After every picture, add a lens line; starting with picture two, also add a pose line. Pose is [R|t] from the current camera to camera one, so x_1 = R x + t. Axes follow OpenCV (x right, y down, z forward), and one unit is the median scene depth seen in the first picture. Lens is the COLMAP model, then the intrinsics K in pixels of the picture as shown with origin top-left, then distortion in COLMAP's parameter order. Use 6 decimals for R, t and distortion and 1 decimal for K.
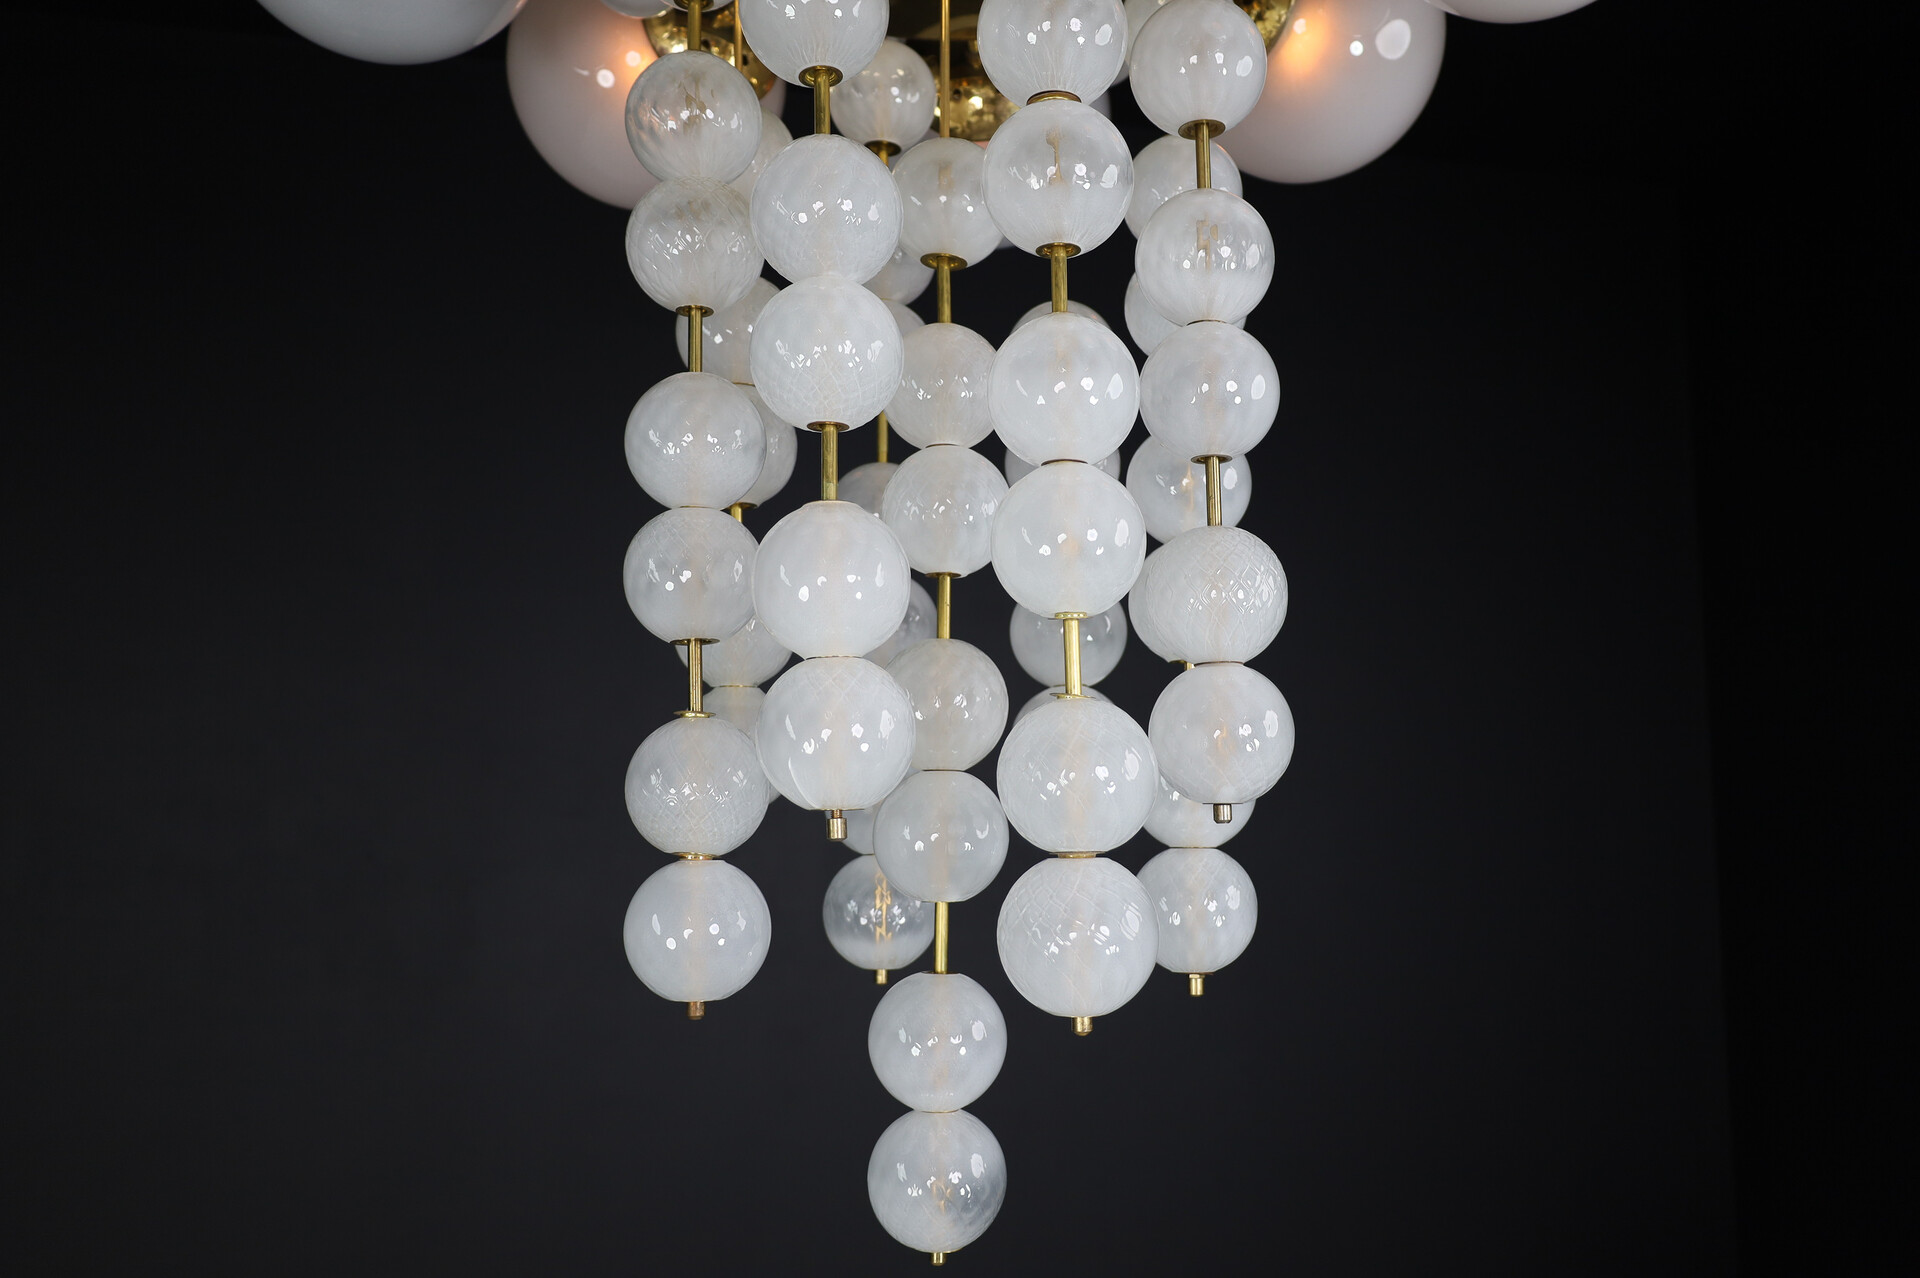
lens RADIAL K [[1526.1, 0, 993.8], [0, 1526.1, 612.5], [0, 0, 1]] dist [0.008439, 0.001138]
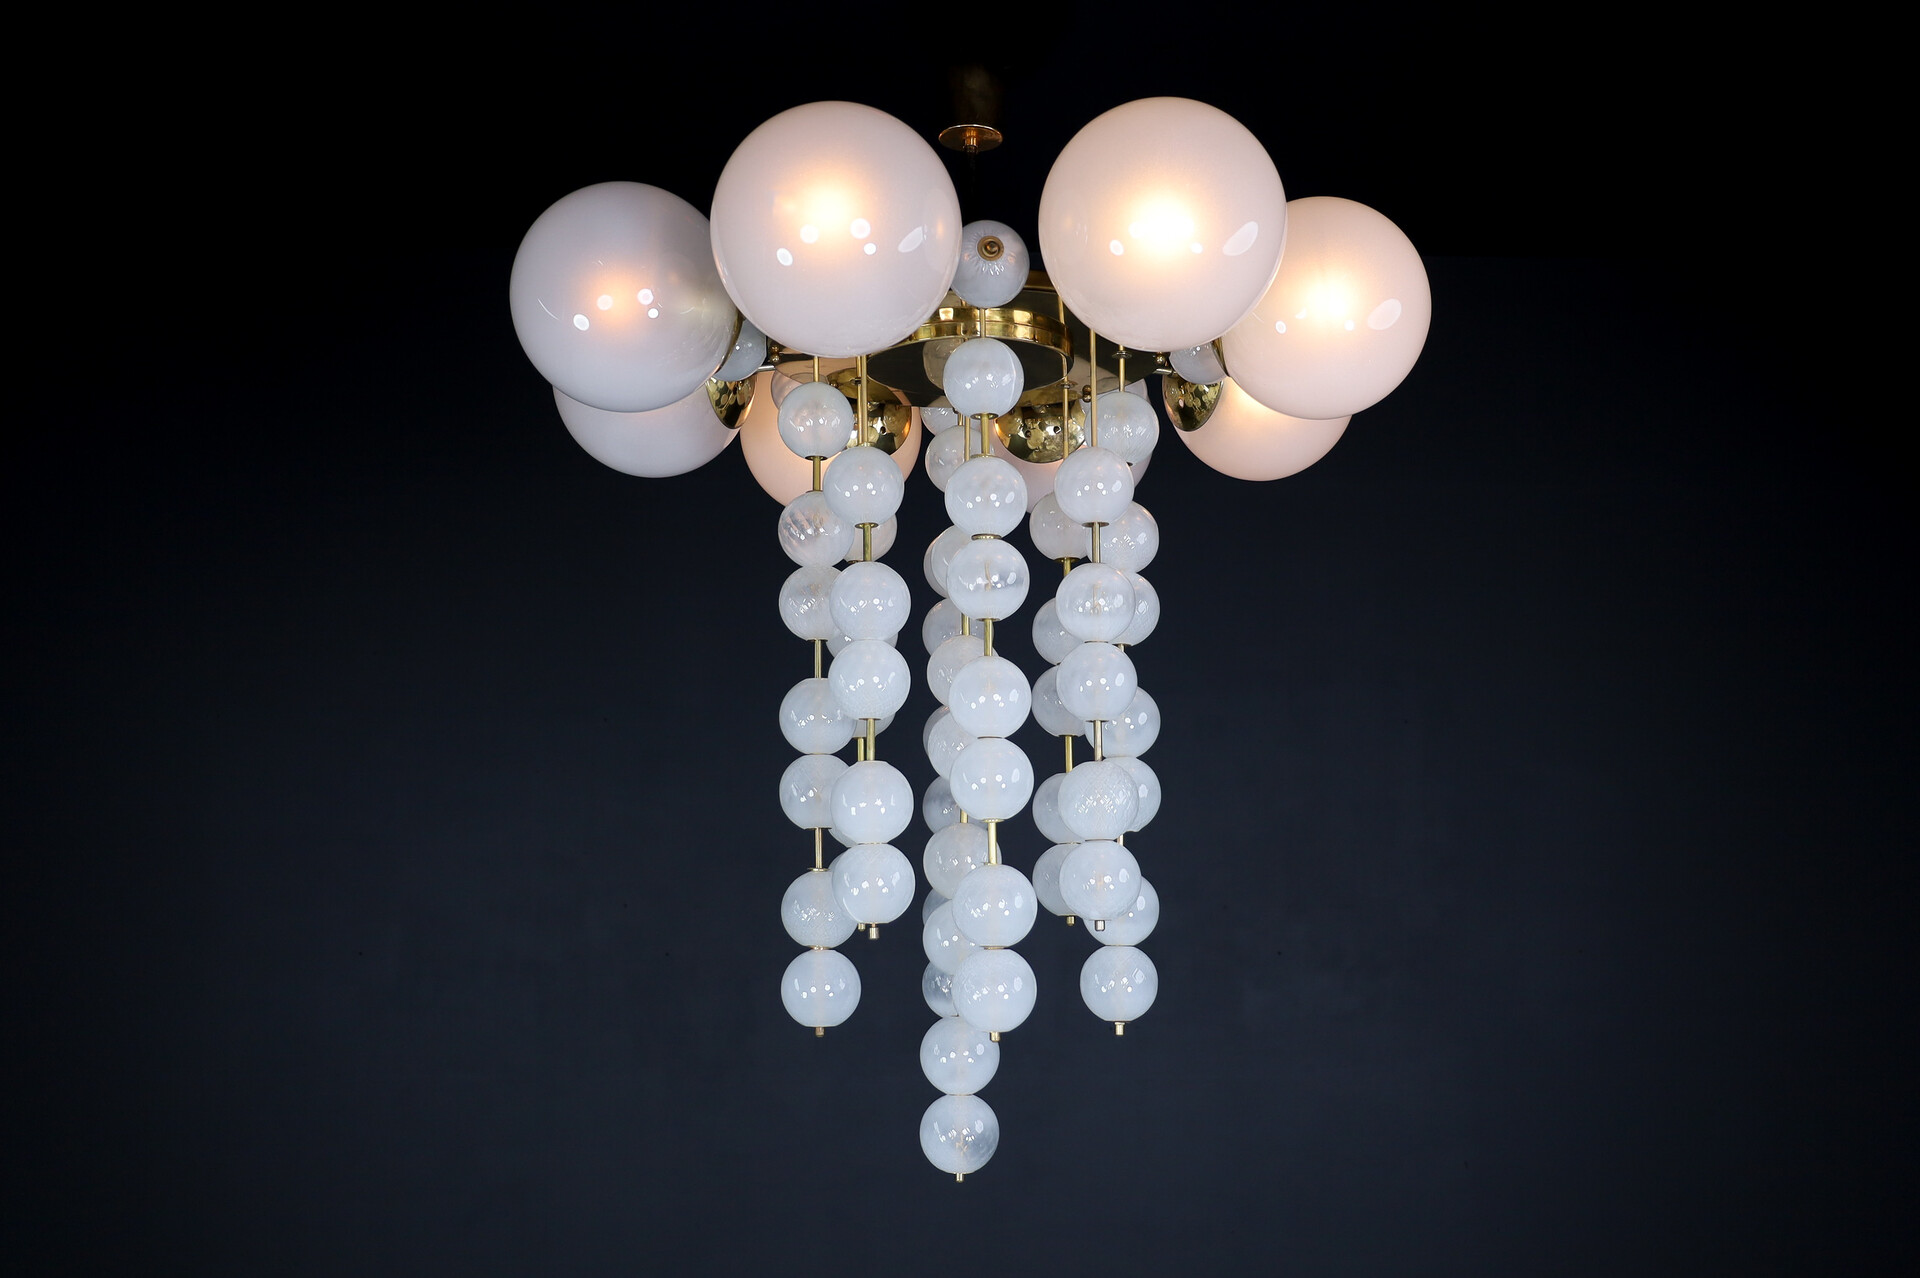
lens RADIAL K [[1601.0, 0, 934.1], [0, 1601.0, 683.9], [0, 0, 1]] dist [-0.015115, -0.003034]
pose [[0.971292, -0.032030, -0.235725, 0.391794], [0.028543, 0.999427, -0.018192, -0.114775], [0.236173, 0.010941, 0.971649, -0.812007]]
